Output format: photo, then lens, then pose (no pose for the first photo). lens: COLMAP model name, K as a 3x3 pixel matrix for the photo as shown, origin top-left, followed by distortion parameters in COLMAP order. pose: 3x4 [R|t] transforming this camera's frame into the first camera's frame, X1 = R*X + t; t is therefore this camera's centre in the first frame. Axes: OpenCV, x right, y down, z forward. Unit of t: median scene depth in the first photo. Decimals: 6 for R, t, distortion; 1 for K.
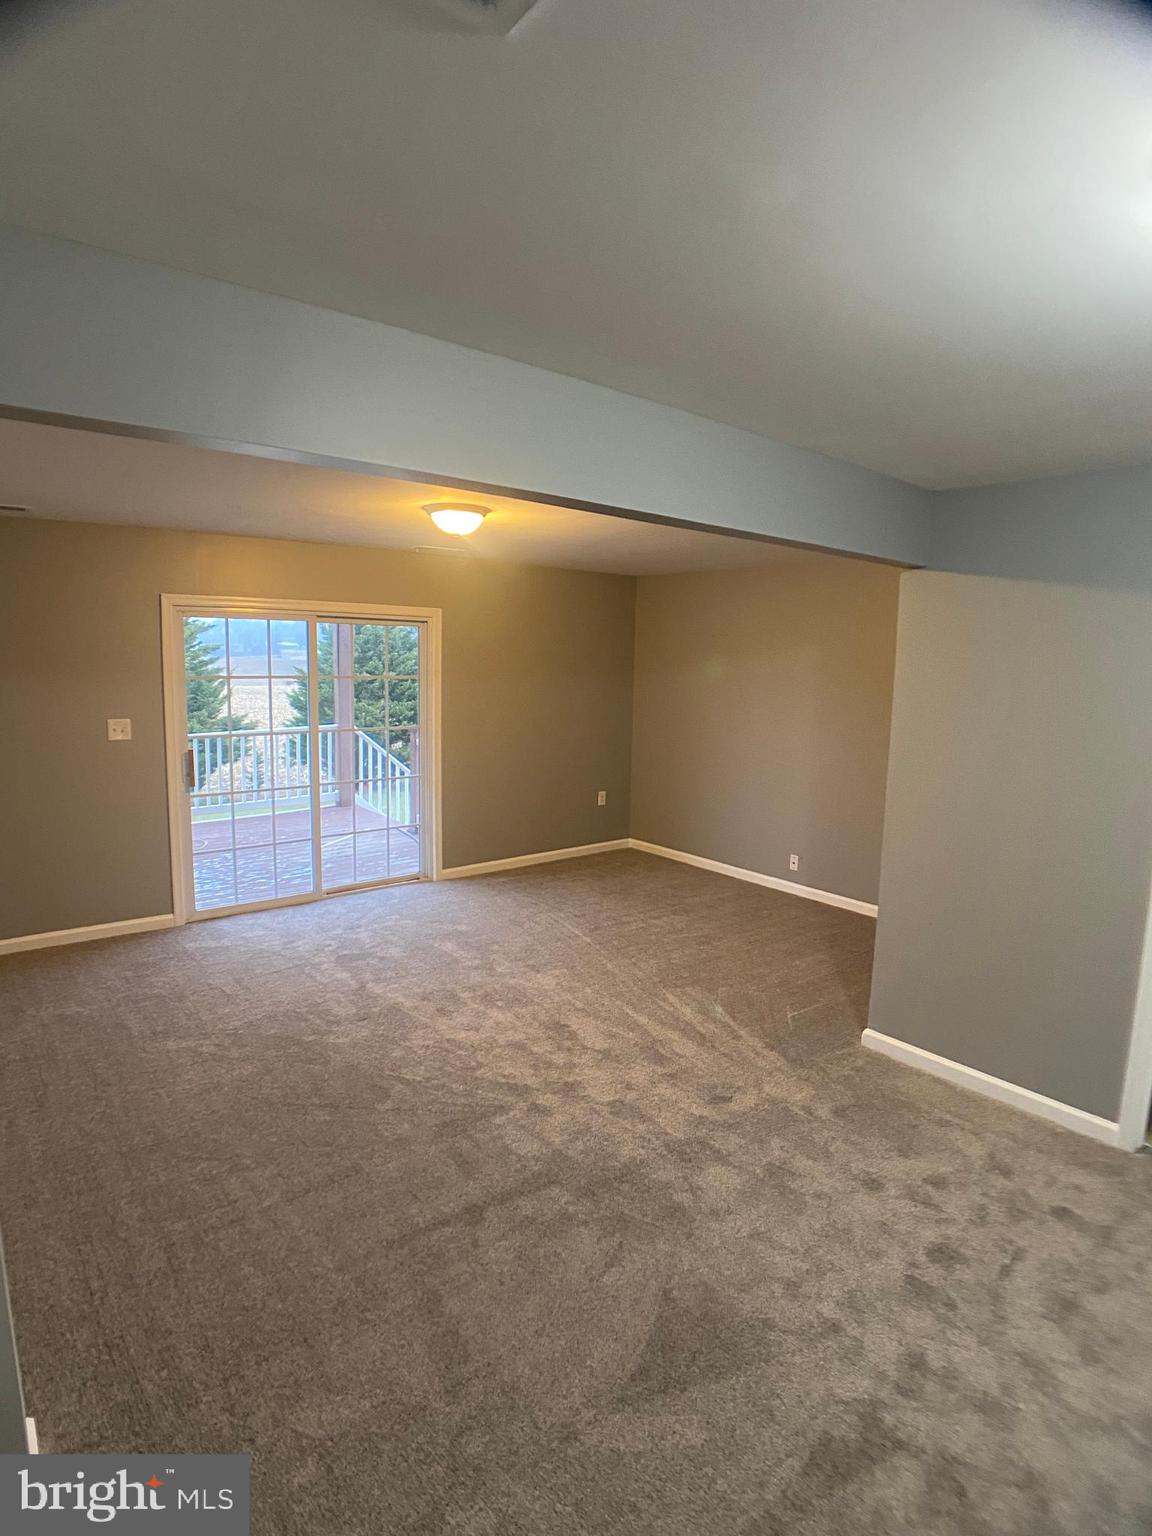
lens RADIAL K [[818.6, 0, 581.9], [0, 818.6, 763.3], [0, 0, 1]] dist [-0.099633, 0.023858]
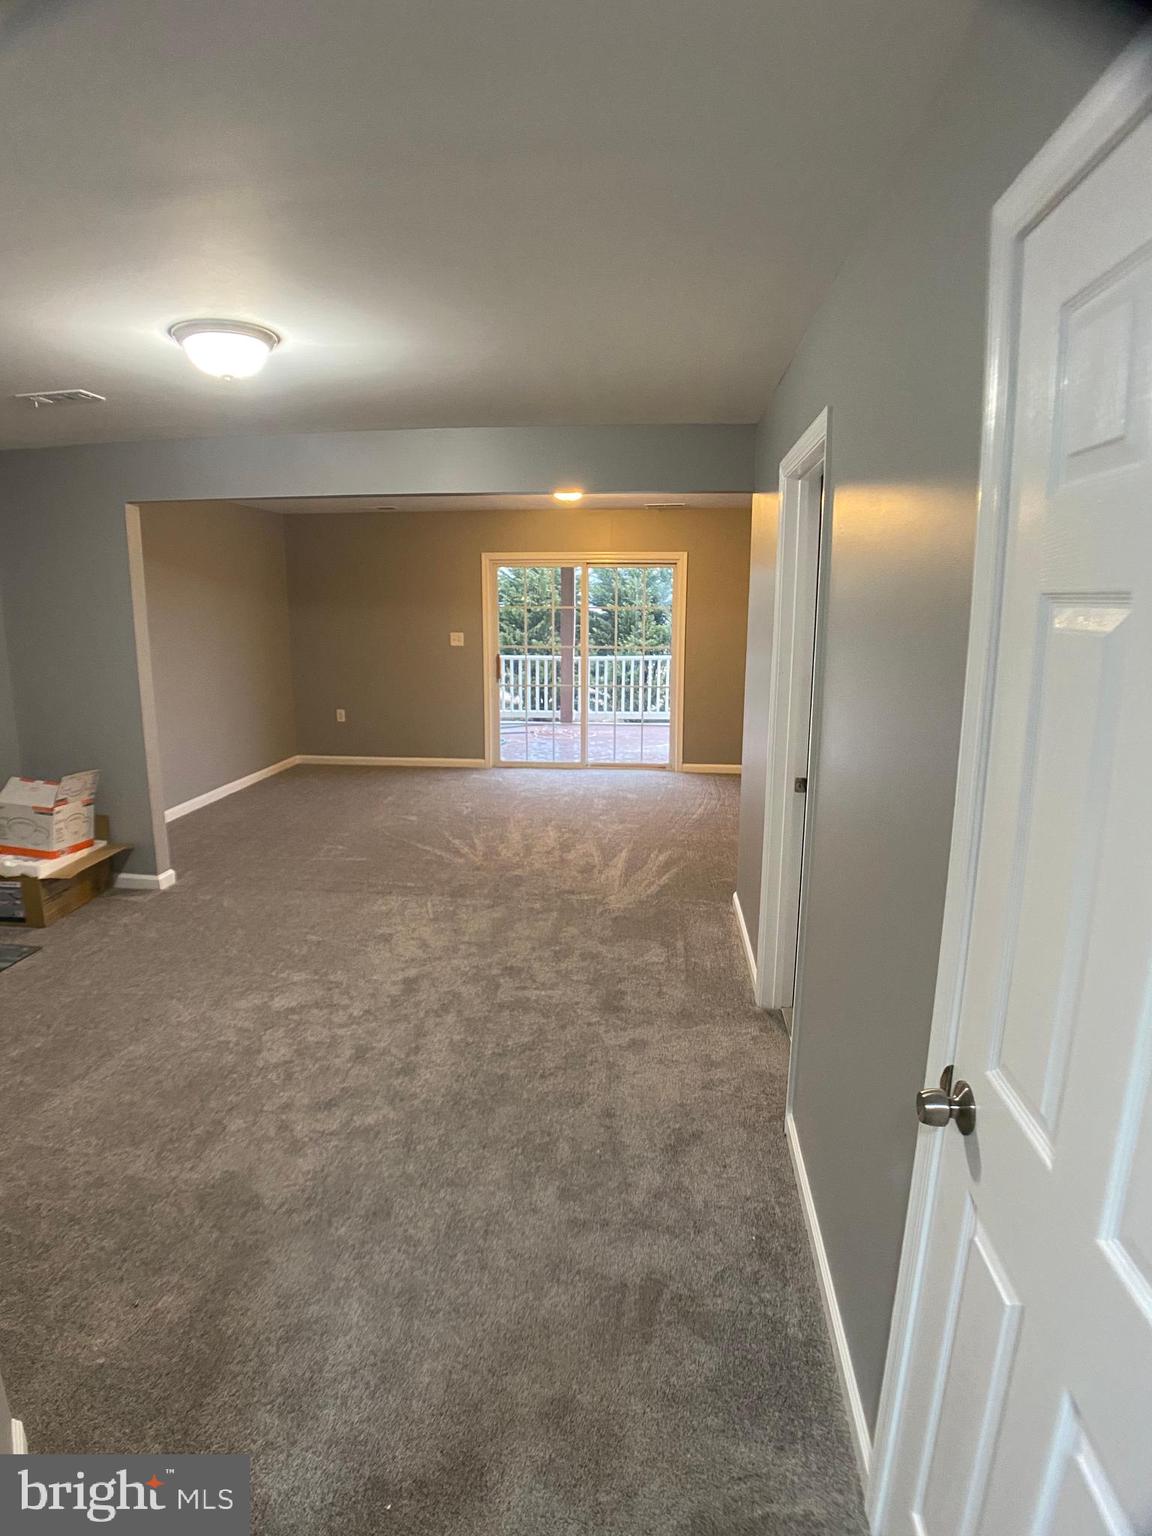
lens RADIAL K [[818.6, 0, 581.9], [0, 818.6, 763.3], [0, 0, 1]] dist [-0.099633, 0.023858]
pose [[0.704675, 0.115804, -0.700017, 0.814414], [-0.079992, 0.993267, 0.083792, 0.051125], [0.705007, -0.003050, 0.709194, -0.000019]]
